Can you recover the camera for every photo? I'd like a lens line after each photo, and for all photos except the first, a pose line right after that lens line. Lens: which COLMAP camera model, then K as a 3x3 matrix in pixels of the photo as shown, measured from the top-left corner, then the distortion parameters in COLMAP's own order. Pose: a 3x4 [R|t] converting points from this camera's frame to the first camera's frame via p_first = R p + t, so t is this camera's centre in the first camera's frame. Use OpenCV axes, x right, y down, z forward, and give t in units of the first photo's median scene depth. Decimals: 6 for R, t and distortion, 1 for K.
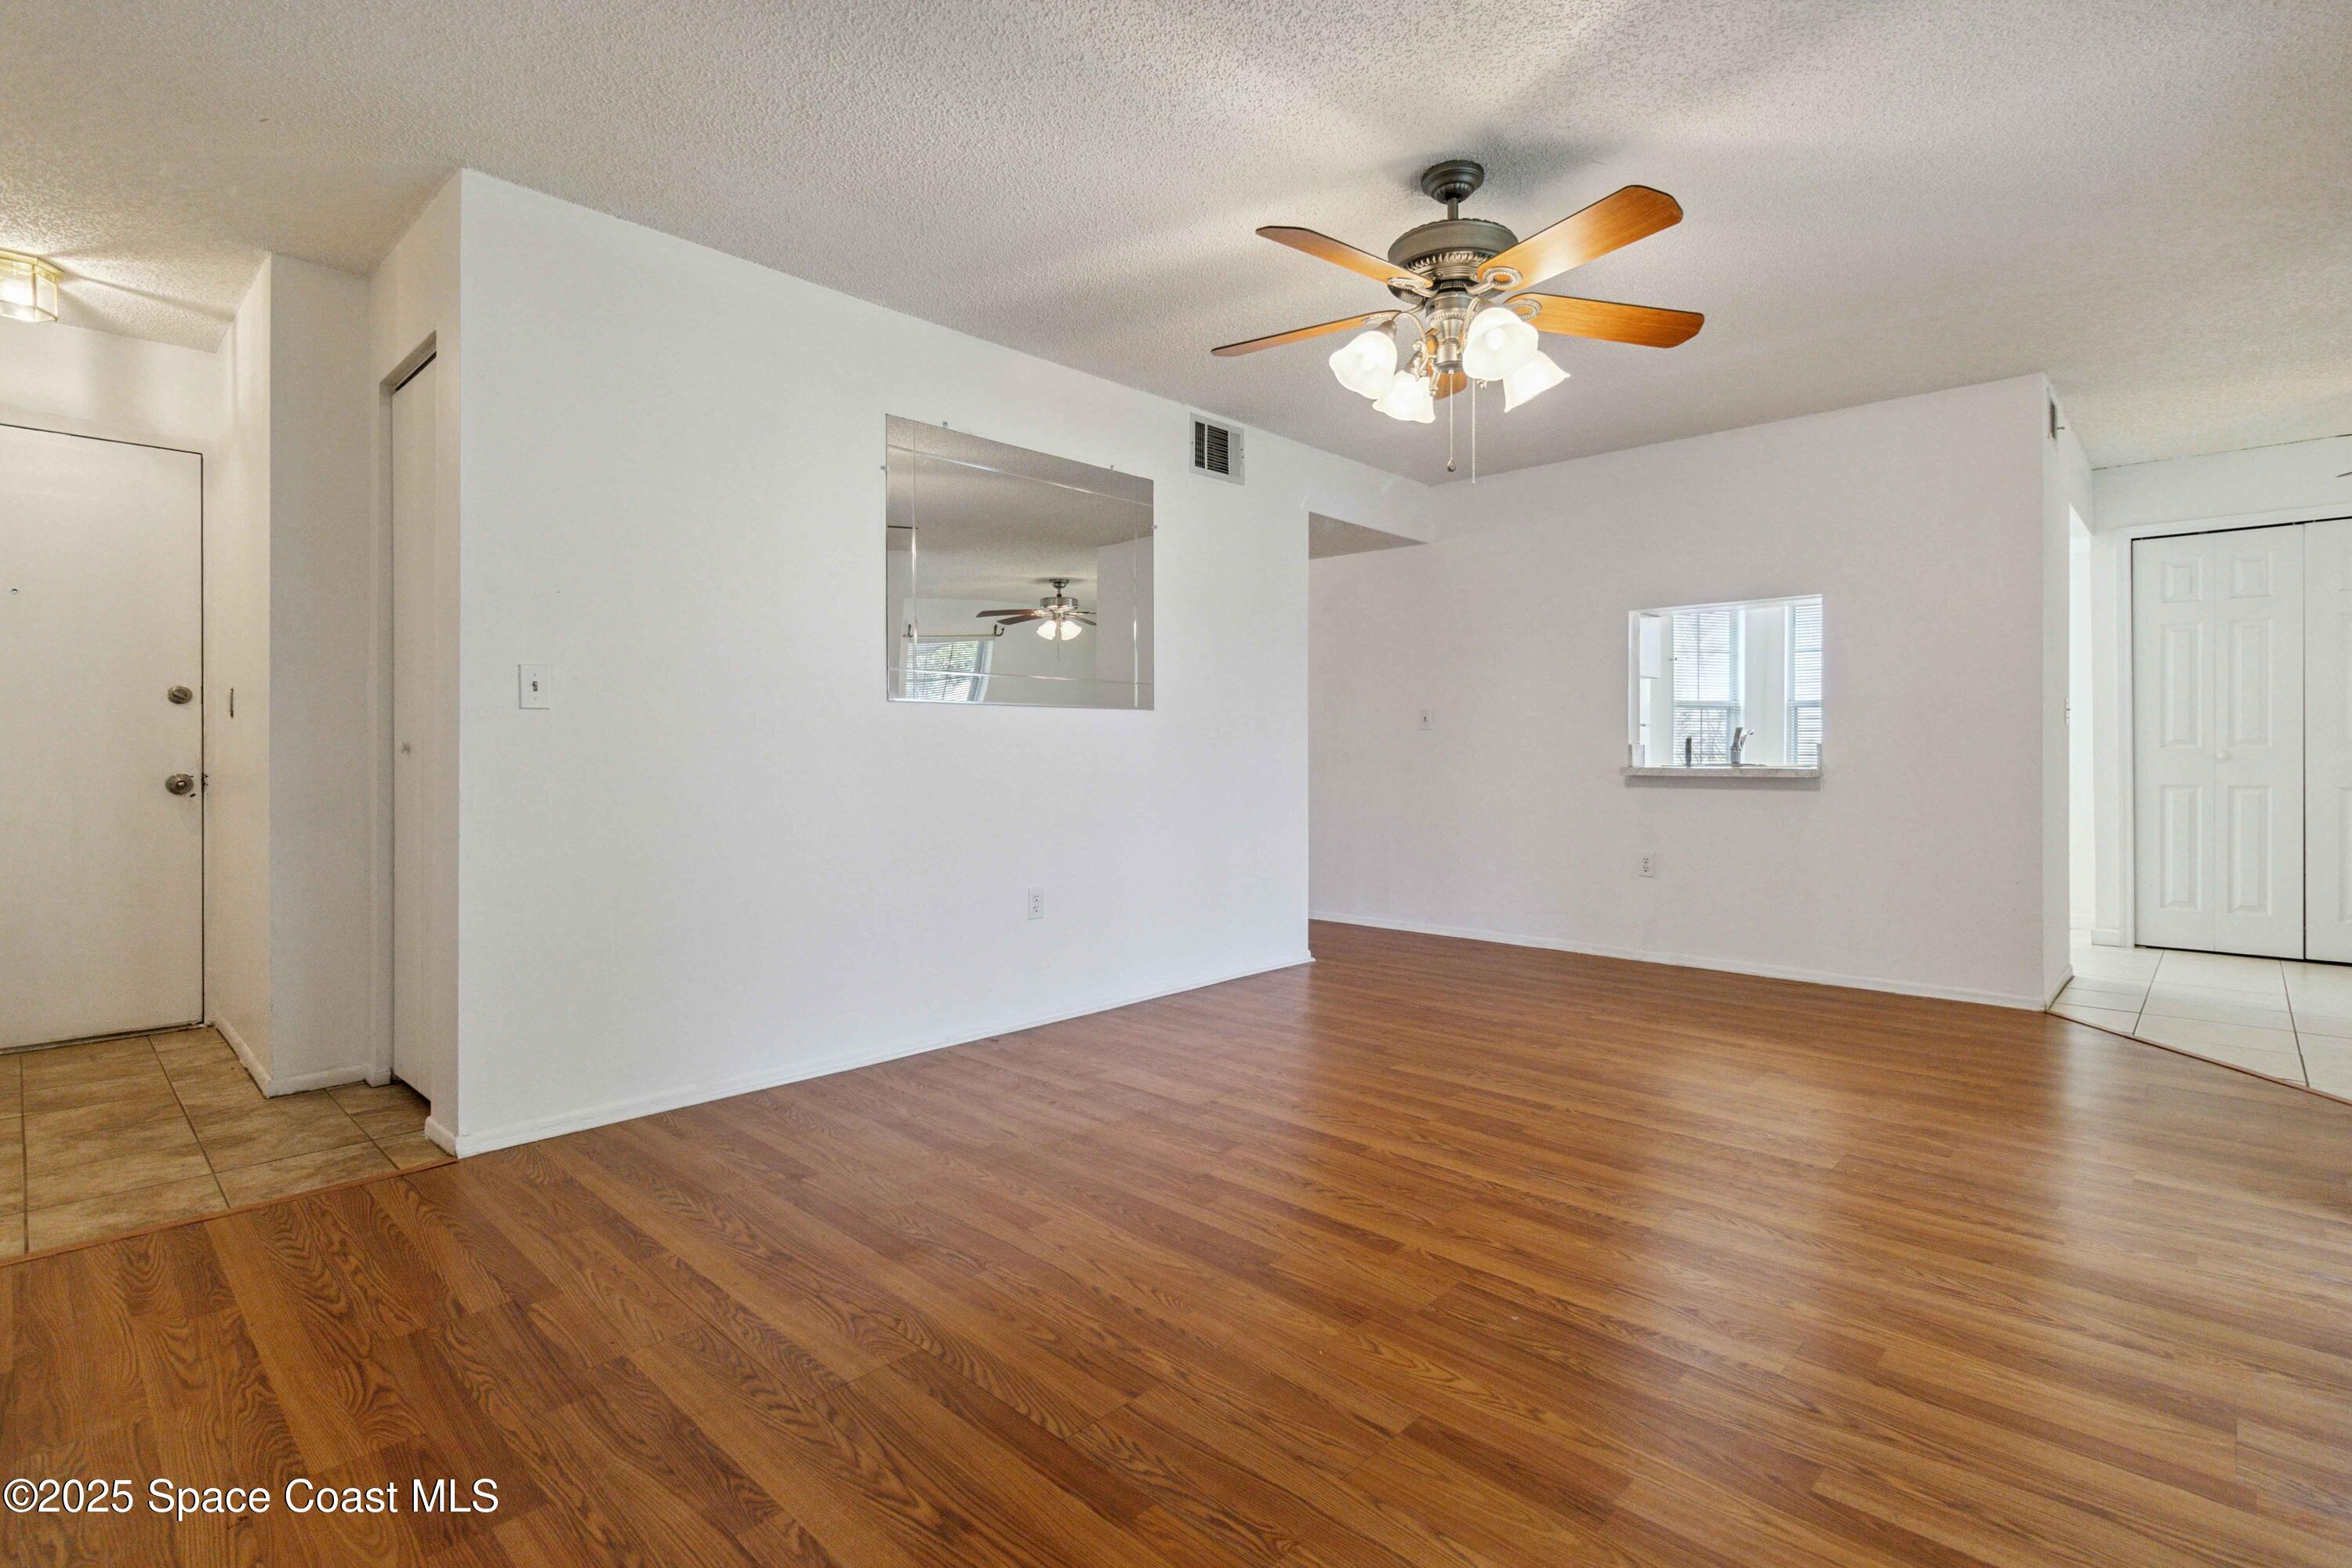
lens RADIAL K [[1121.7, 0, 1178.0], [0, 1121.7, 754.3], [0, 0, 1]] dist [0.001680, 0.000710]
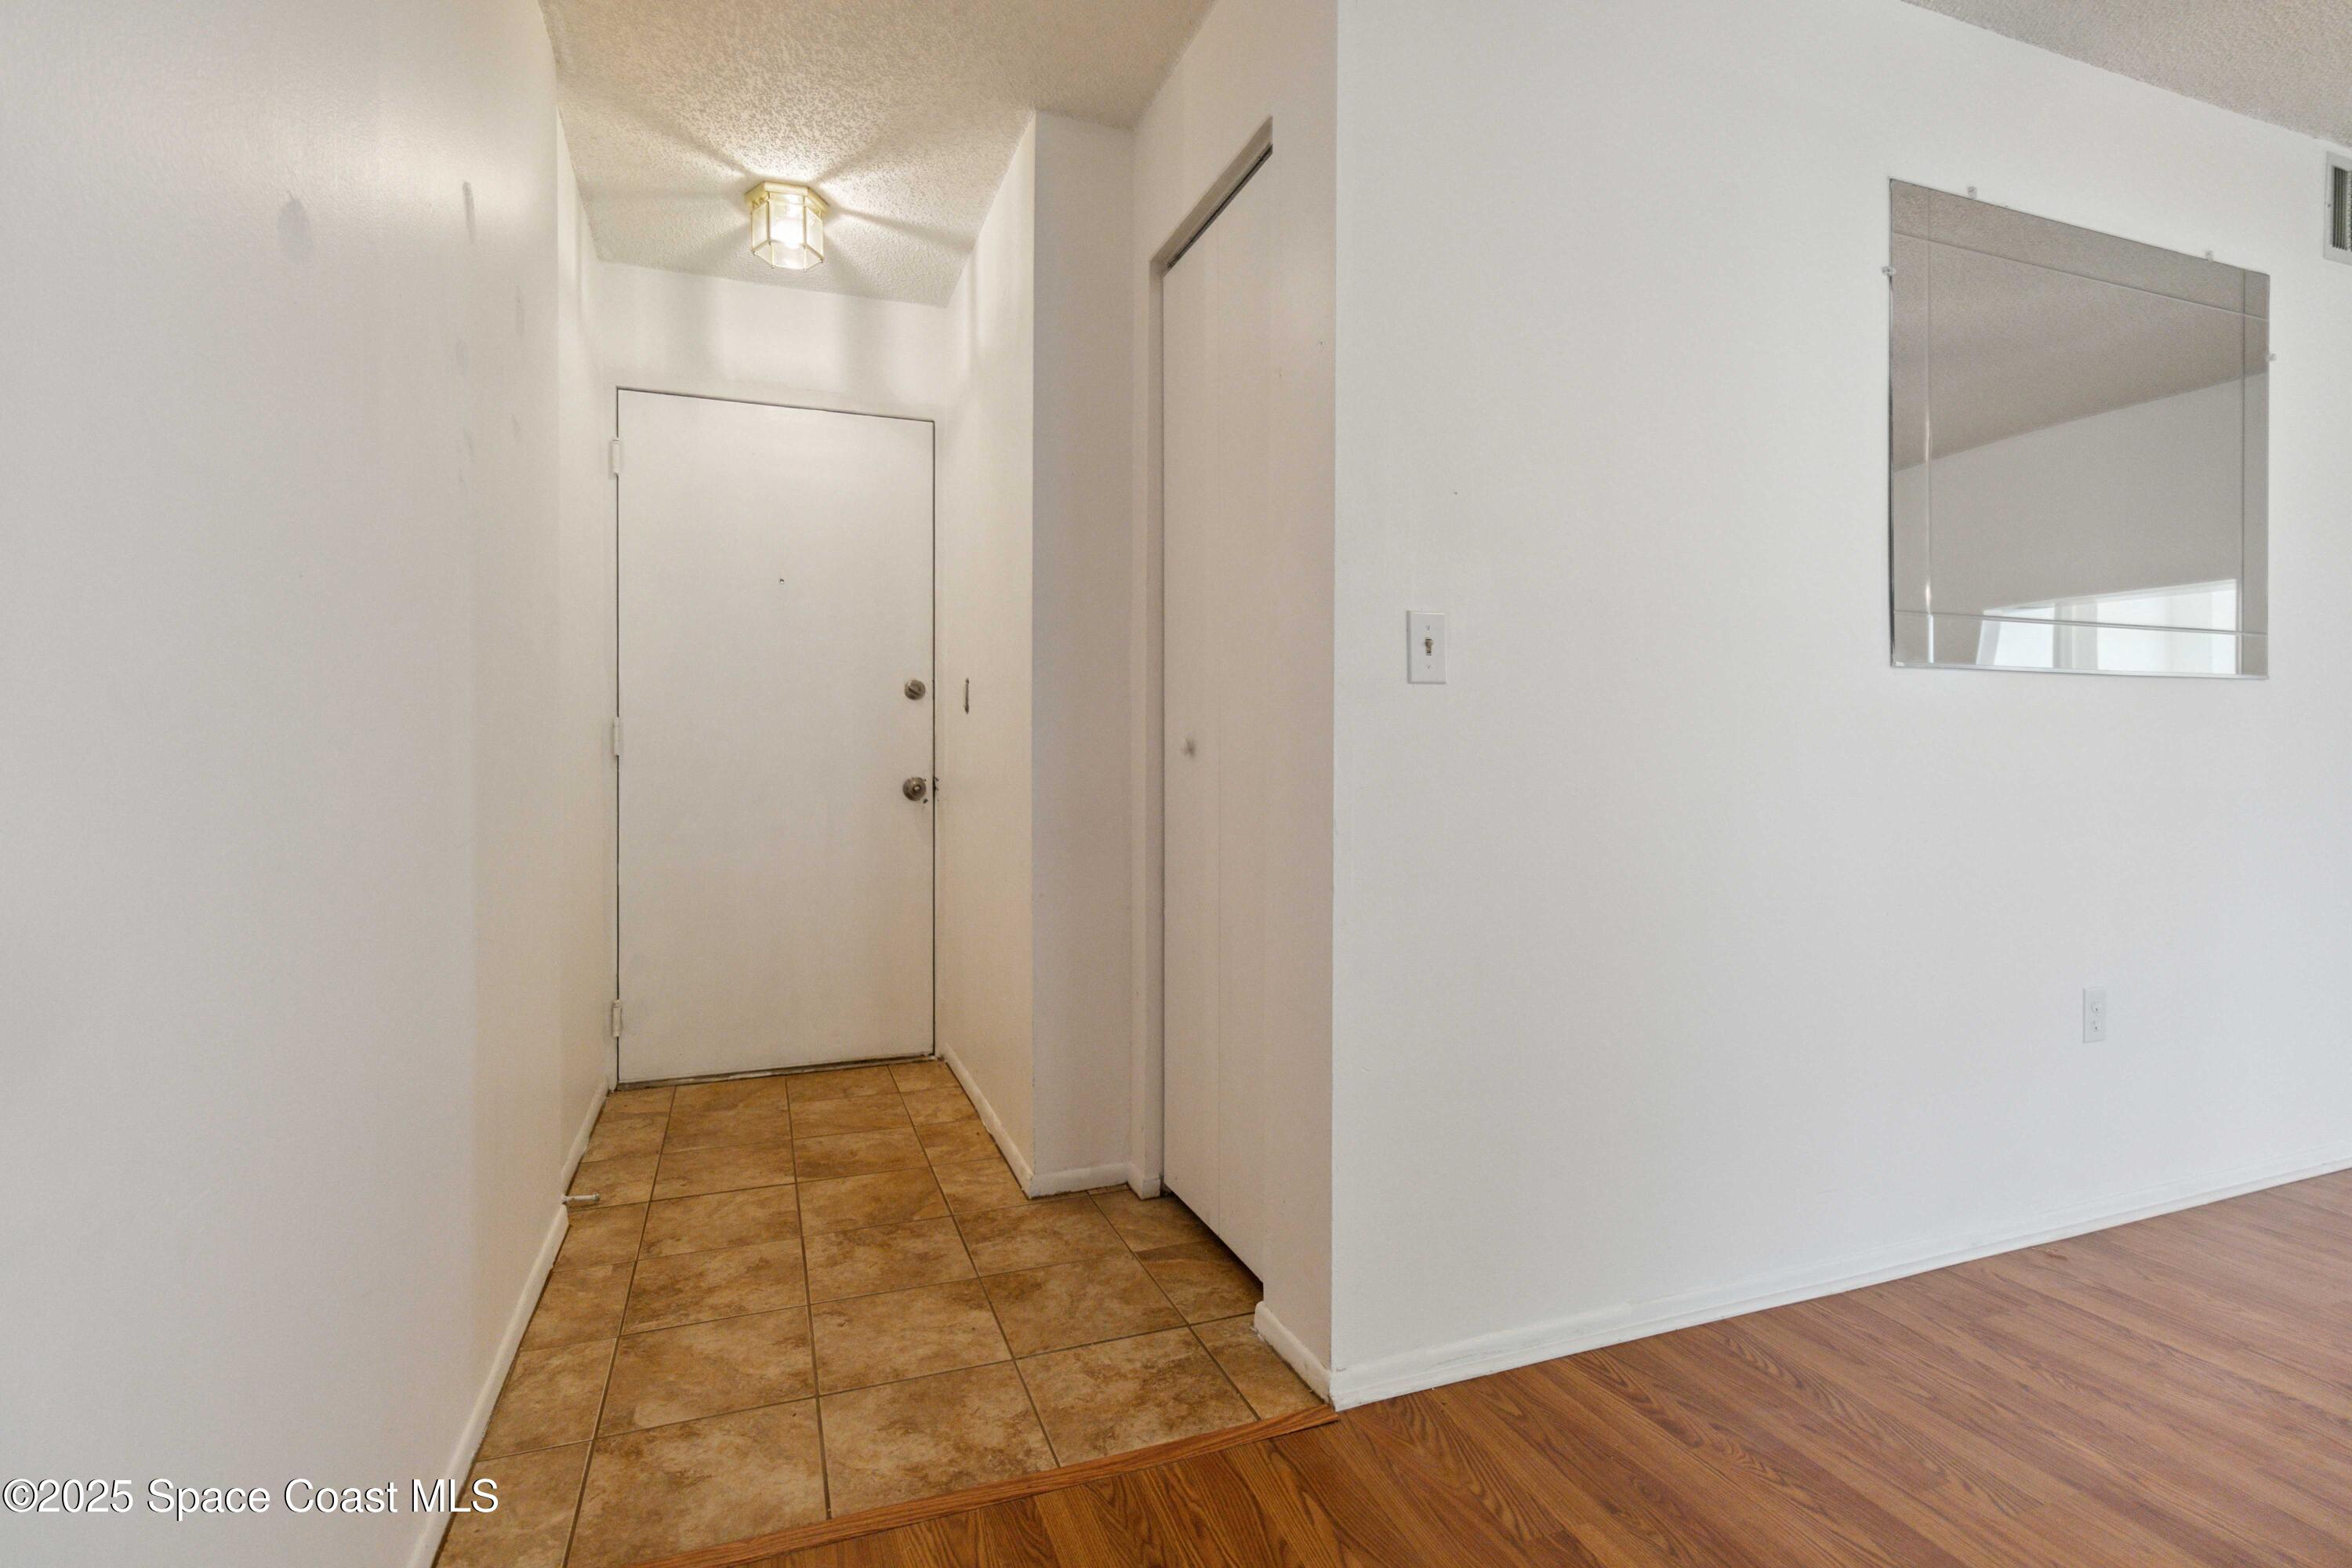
lens RADIAL K [[1121.7, 0, 1164.6], [0, 1121.7, 755.1], [0, 0, 1]] dist [0.001680, 0.000710]
pose [[0.899053, 0.000444, -0.437840, -0.412209], [-0.001170, 0.999998, -0.001388, 0.000868], [0.437839, 0.001761, 0.899052, 0.365384]]
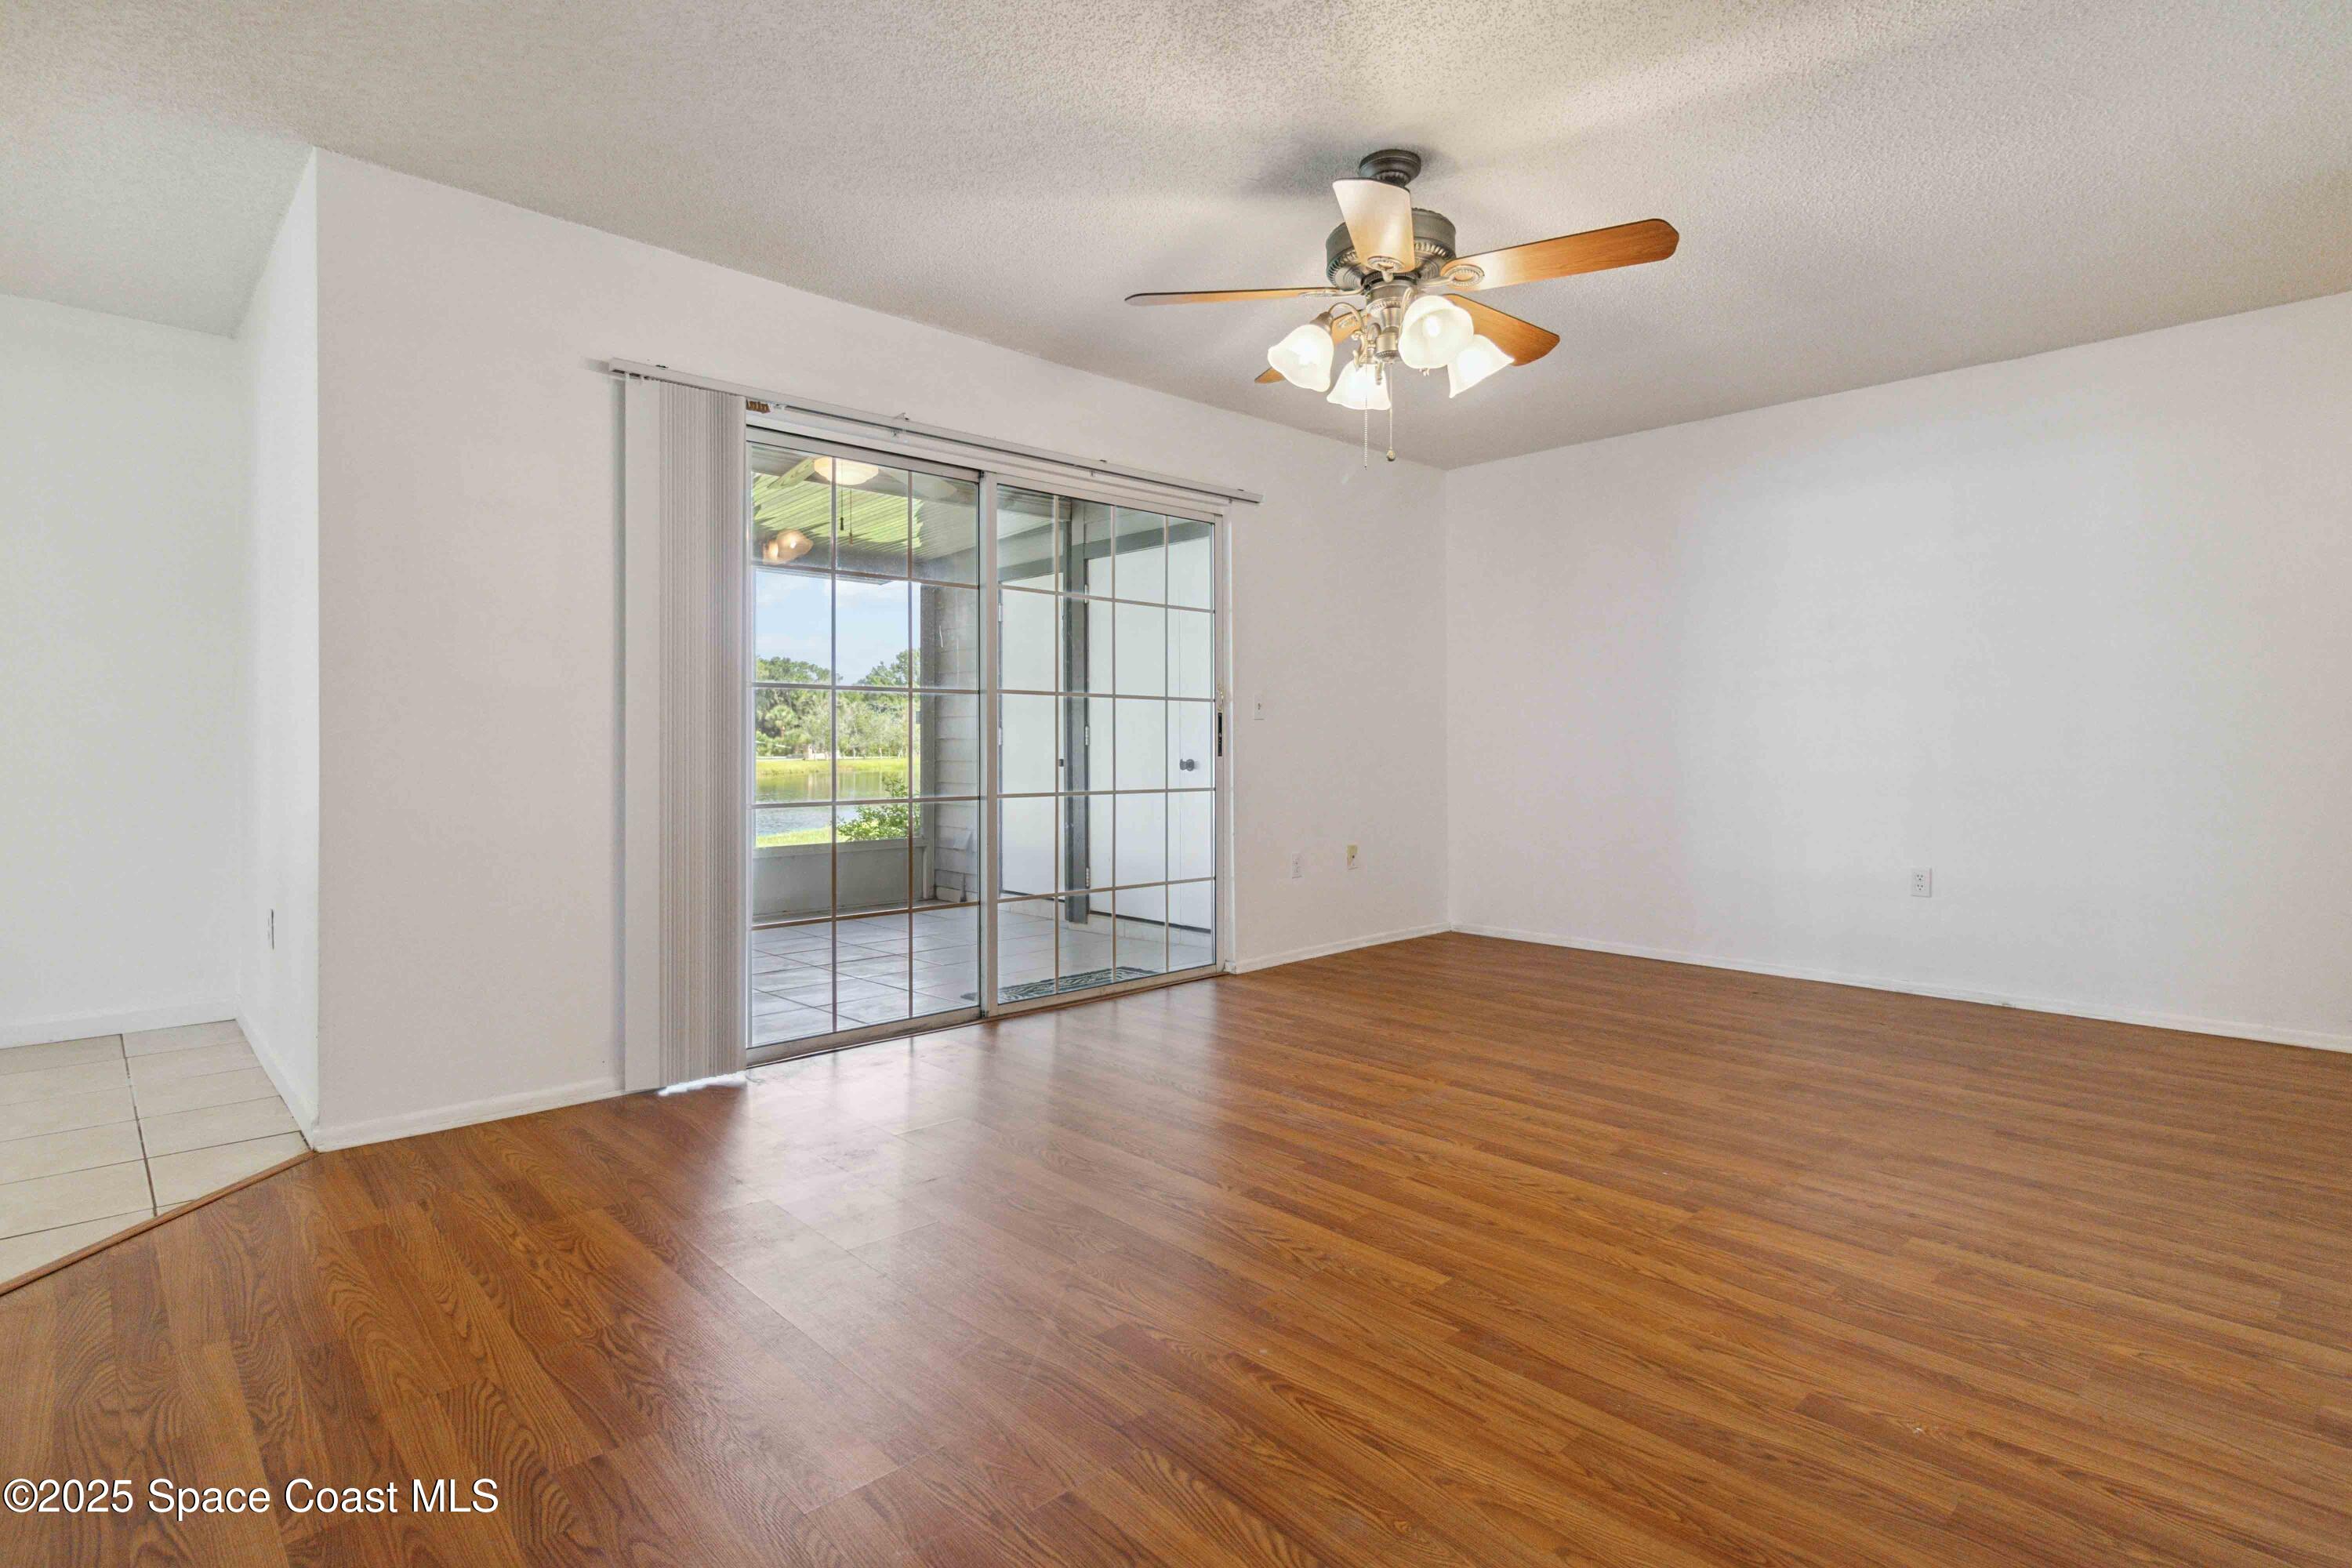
lens RADIAL K [[1170.7, 0, 1174.8], [0, 1170.7, 734.2], [0, 0, 1]] dist [0.004618, -0.000152]
pose [[-0.998595, 0.003443, 0.052883, 0.352086], [0.002980, 0.999957, -0.008823, -0.002642], [-0.052911, -0.008653, -0.998562, 1.902290]]
